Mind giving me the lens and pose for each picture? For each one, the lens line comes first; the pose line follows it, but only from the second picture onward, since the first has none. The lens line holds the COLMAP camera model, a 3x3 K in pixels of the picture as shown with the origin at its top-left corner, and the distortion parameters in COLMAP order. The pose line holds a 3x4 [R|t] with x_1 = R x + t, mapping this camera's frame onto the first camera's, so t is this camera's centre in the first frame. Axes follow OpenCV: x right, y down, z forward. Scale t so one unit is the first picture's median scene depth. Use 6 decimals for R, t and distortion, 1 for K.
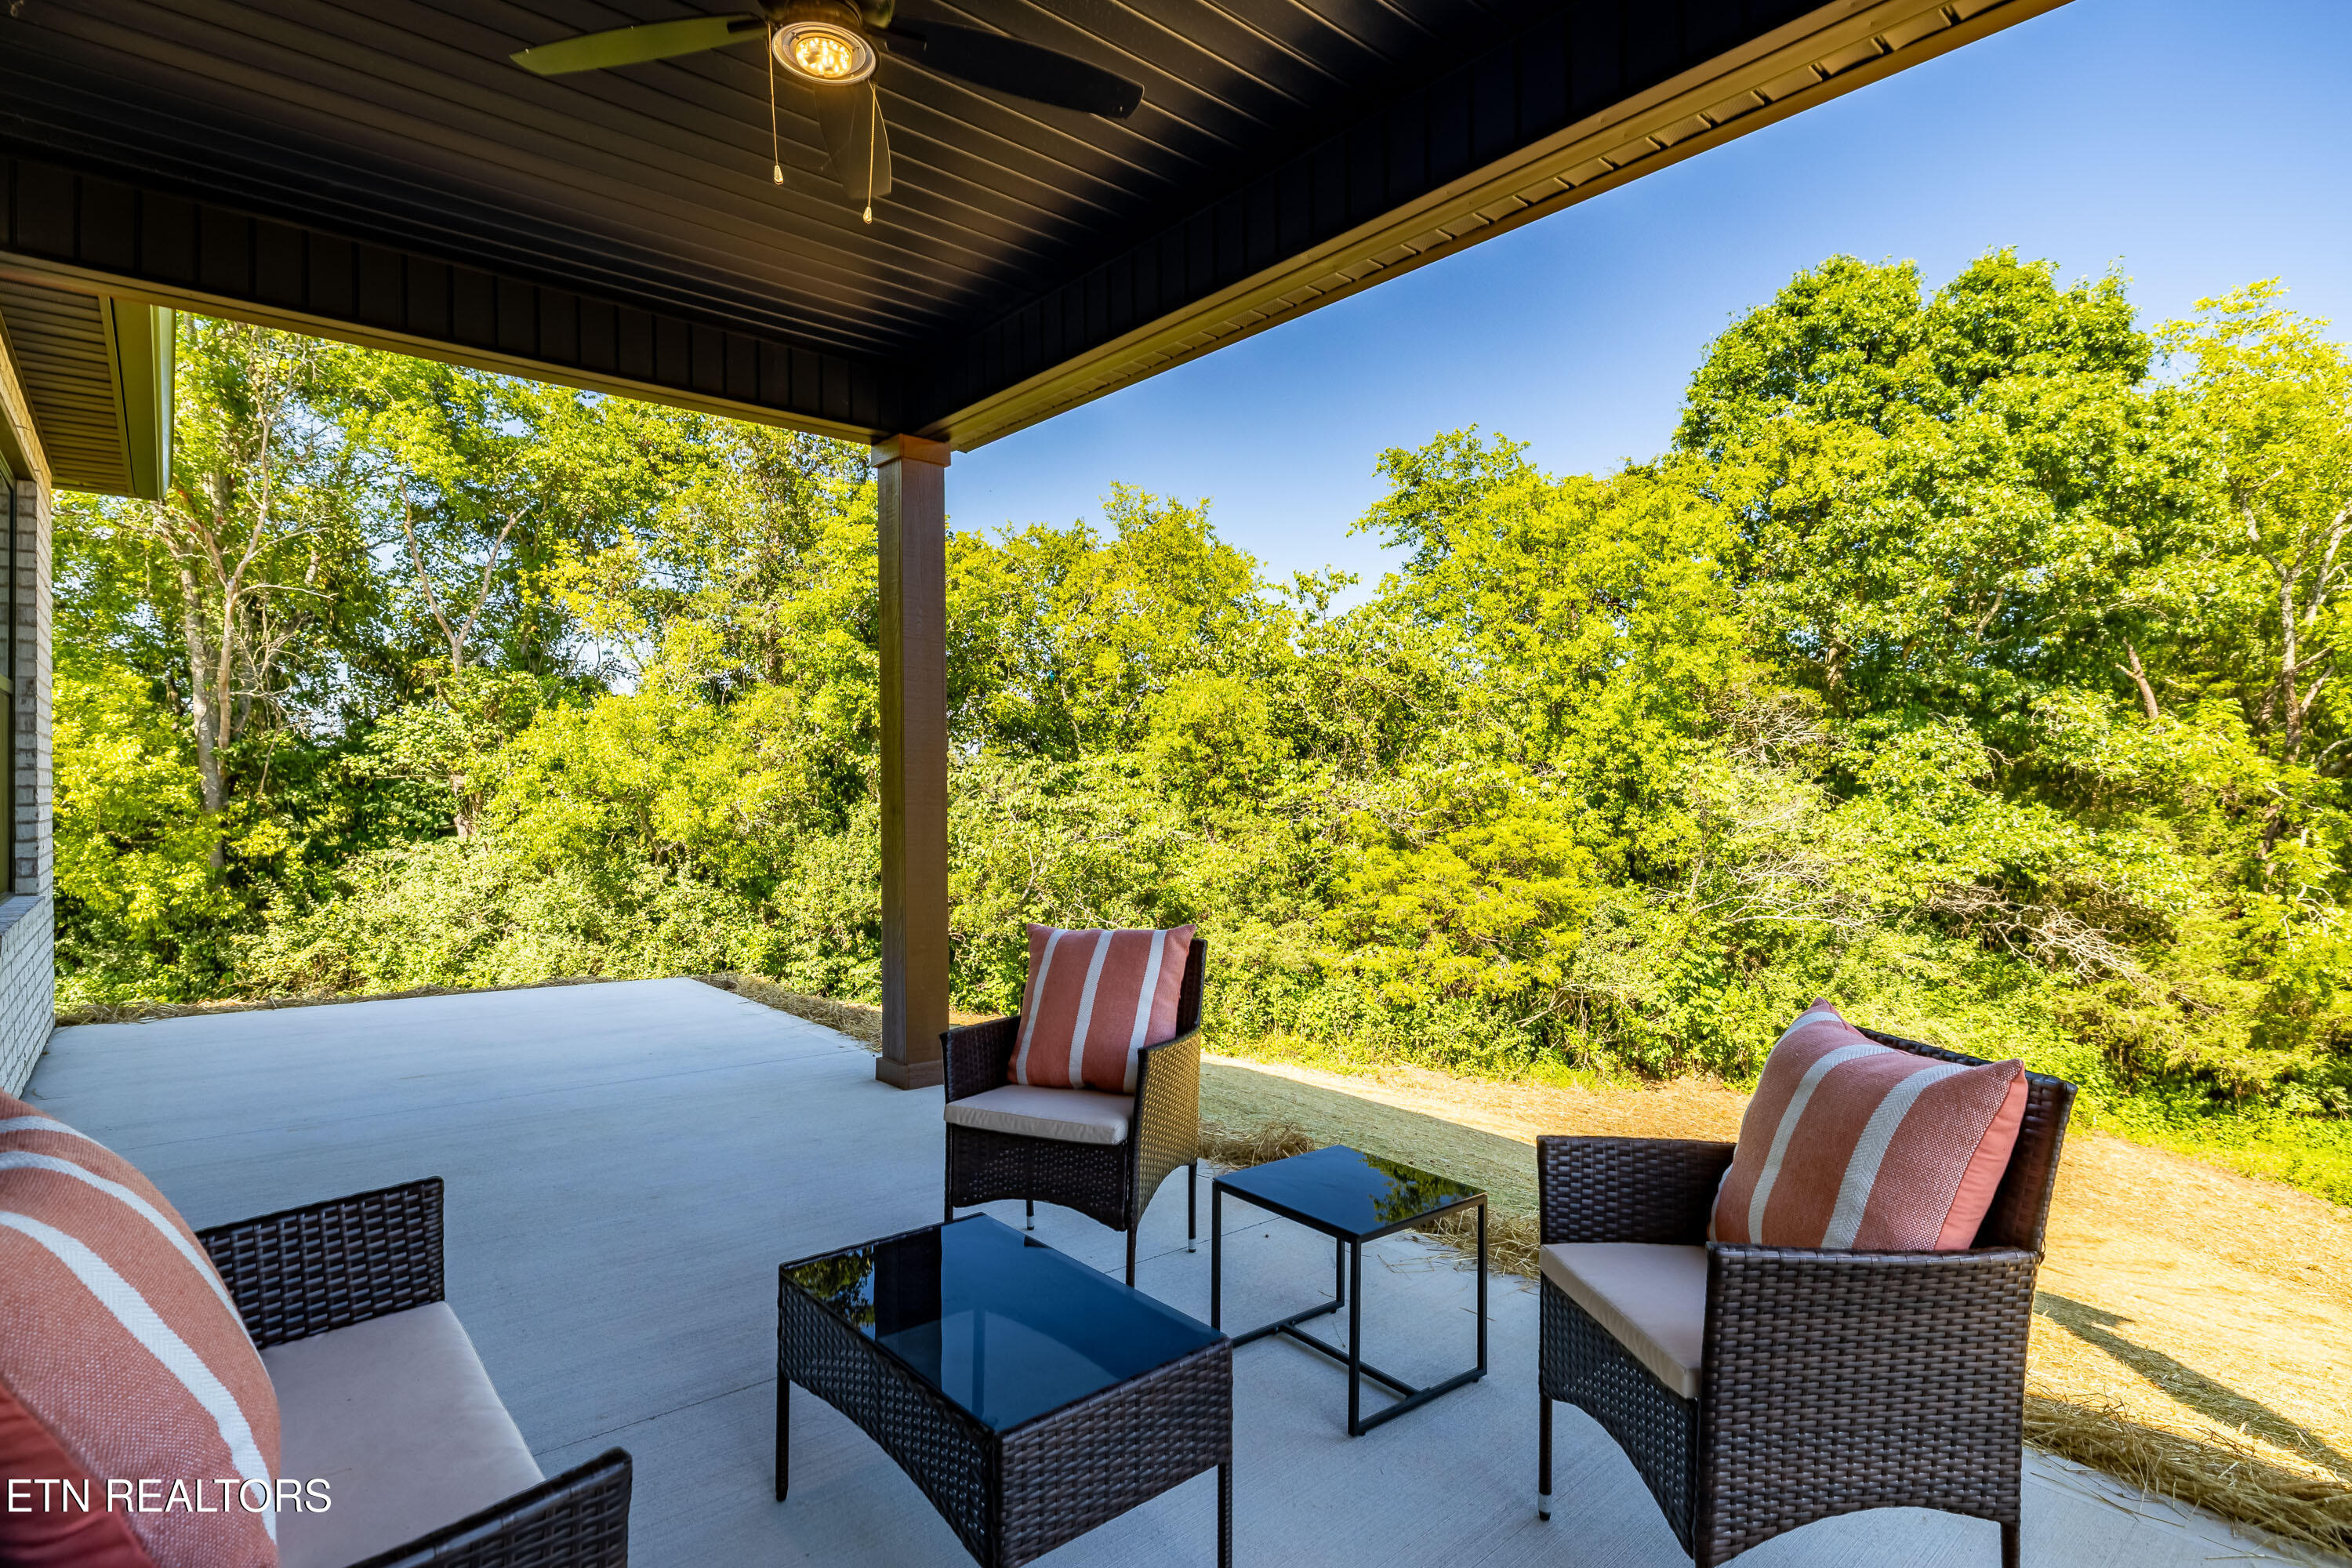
lens RADIAL K [[1168.8, 0, 1176.2], [0, 1168.8, 781.2], [0, 0, 1]] dist [-0.000824, 0.000118]
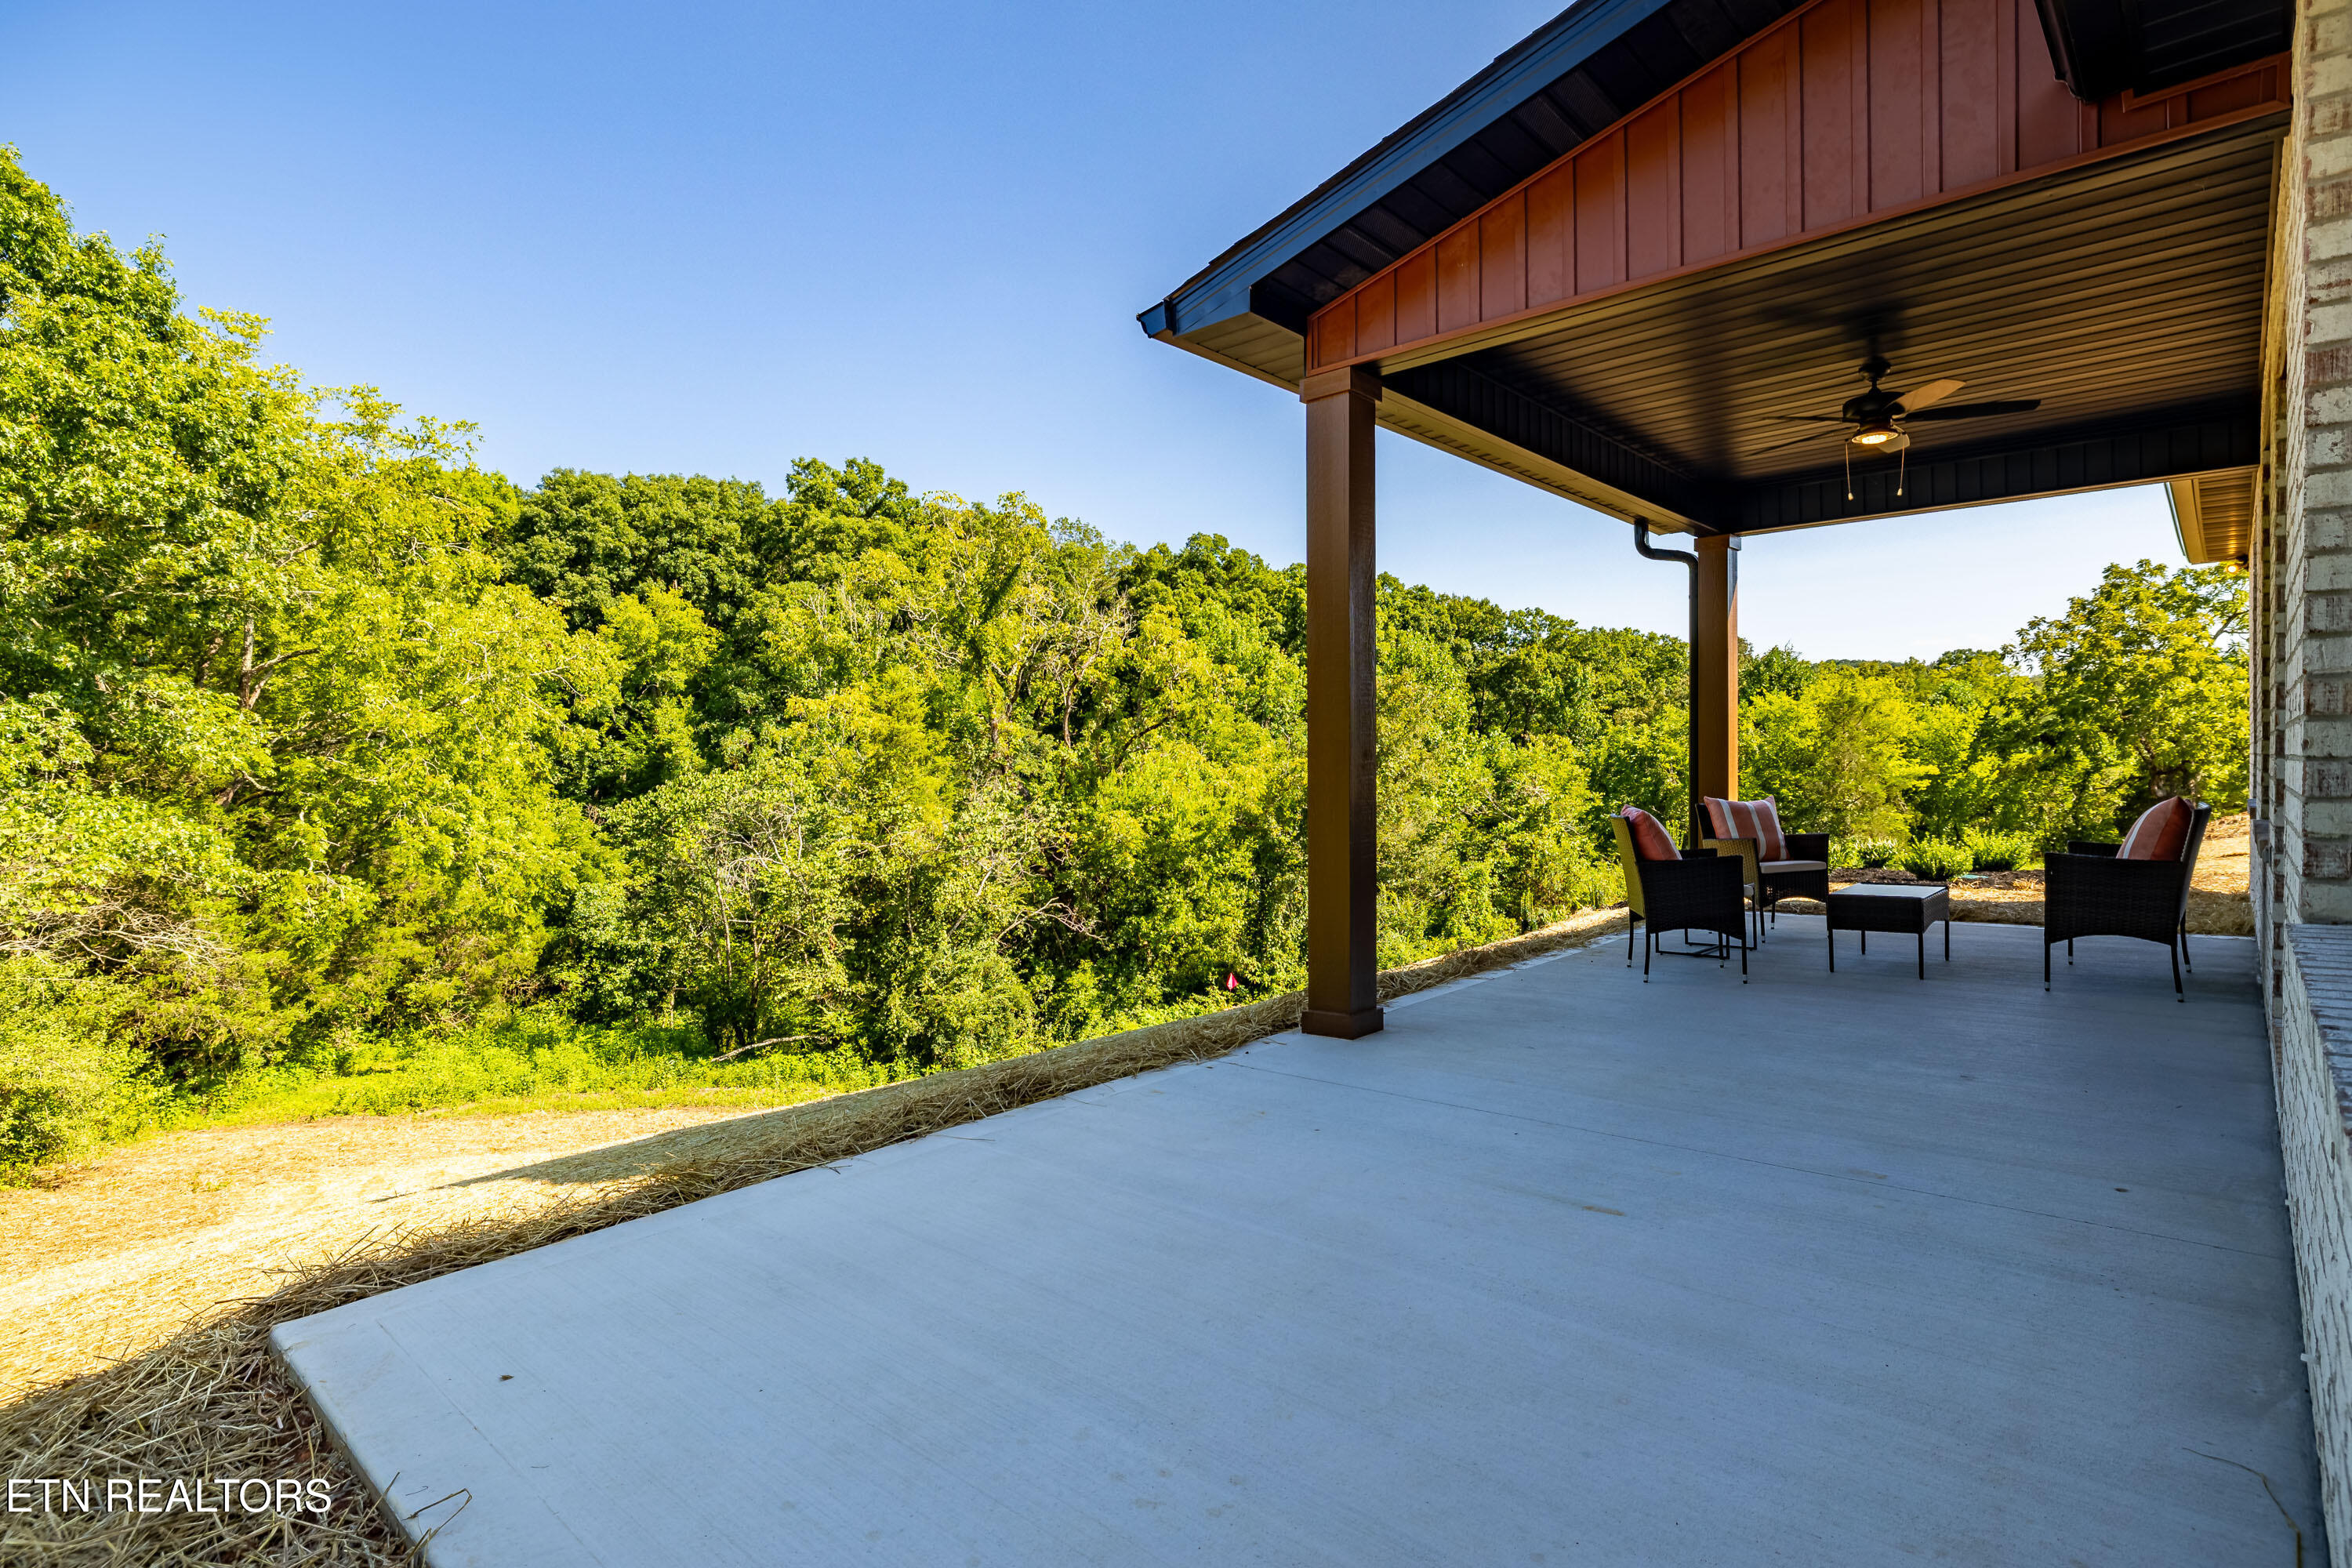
lens RADIAL K [[1168.8, 0, 1171.5], [0, 1168.8, 778.7], [0, 0, 1]] dist [-0.000824, 0.000118]
pose [[-0.115659, -0.007672, 0.993259, -0.274410], [0.012887, 0.999874, 0.009224, 0.009865], [-0.993205, 0.013867, -0.115546, 0.279397]]
